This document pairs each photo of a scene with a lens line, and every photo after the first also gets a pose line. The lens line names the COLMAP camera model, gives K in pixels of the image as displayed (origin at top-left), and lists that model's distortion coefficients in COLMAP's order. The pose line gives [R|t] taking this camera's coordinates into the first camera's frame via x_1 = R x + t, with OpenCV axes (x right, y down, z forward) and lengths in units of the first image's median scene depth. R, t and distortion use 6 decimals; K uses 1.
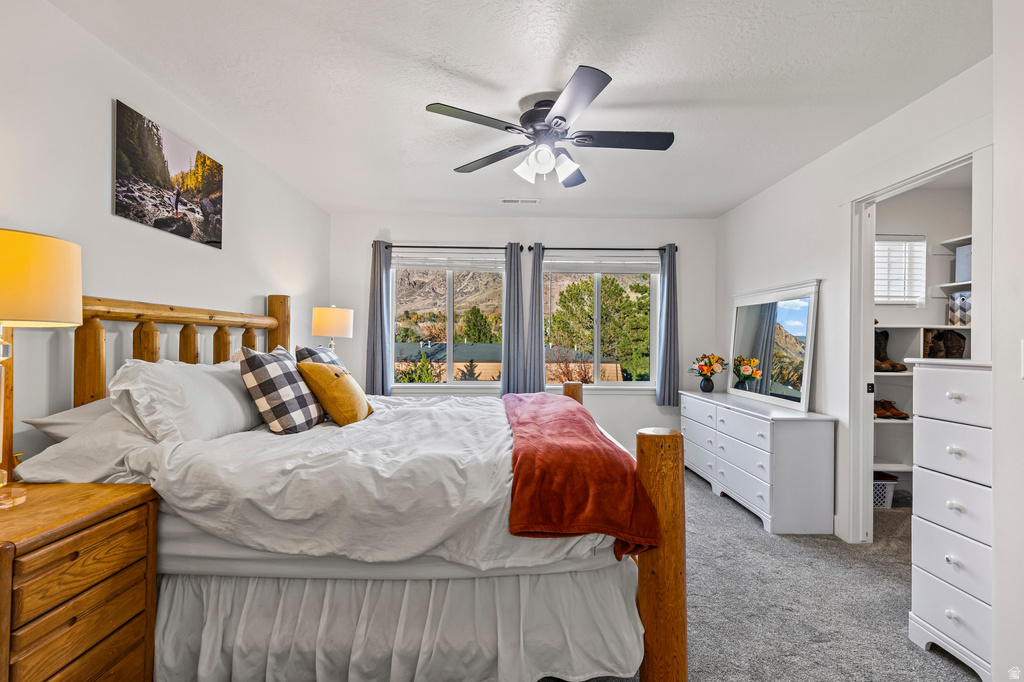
lens RADIAL K [[458.9, 0, 512.1], [0, 458.9, 347.7], [0, 0, 1]] dist [0.005008, -0.000167]
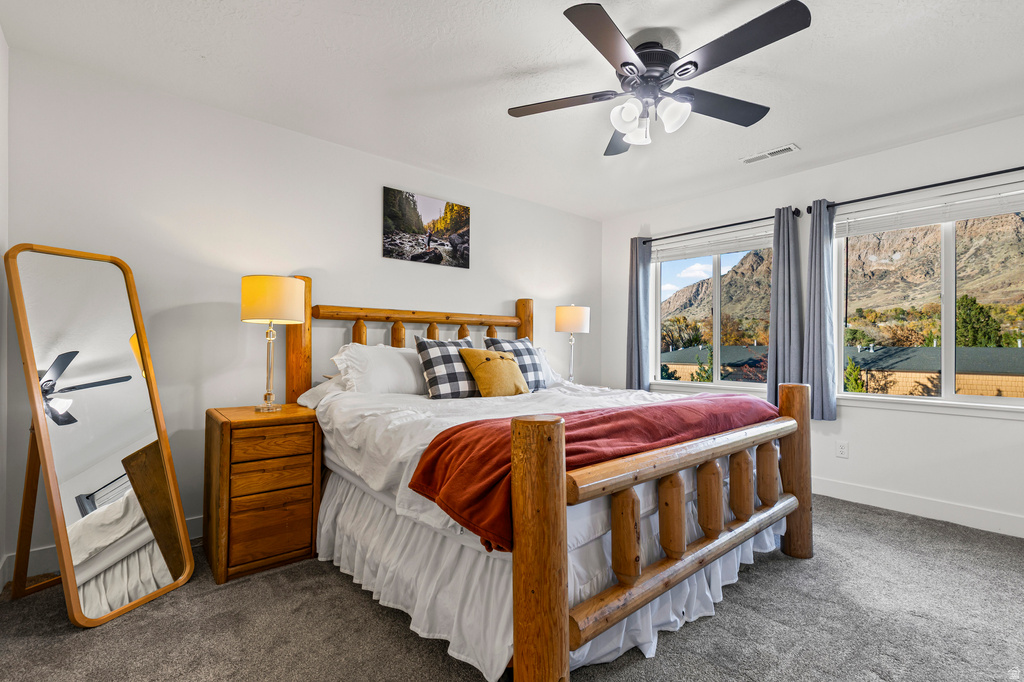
lens RADIAL K [[458.9, 0, 512.1], [0, 458.9, 347.7], [0, 0, 1]] dist [0.005008, -0.000167]
pose [[0.641403, -0.004228, -0.767192, 0.555703], [-0.004947, 0.999941, -0.009647, 0.038036], [0.767188, 0.009983, 0.641345, 0.253539]]
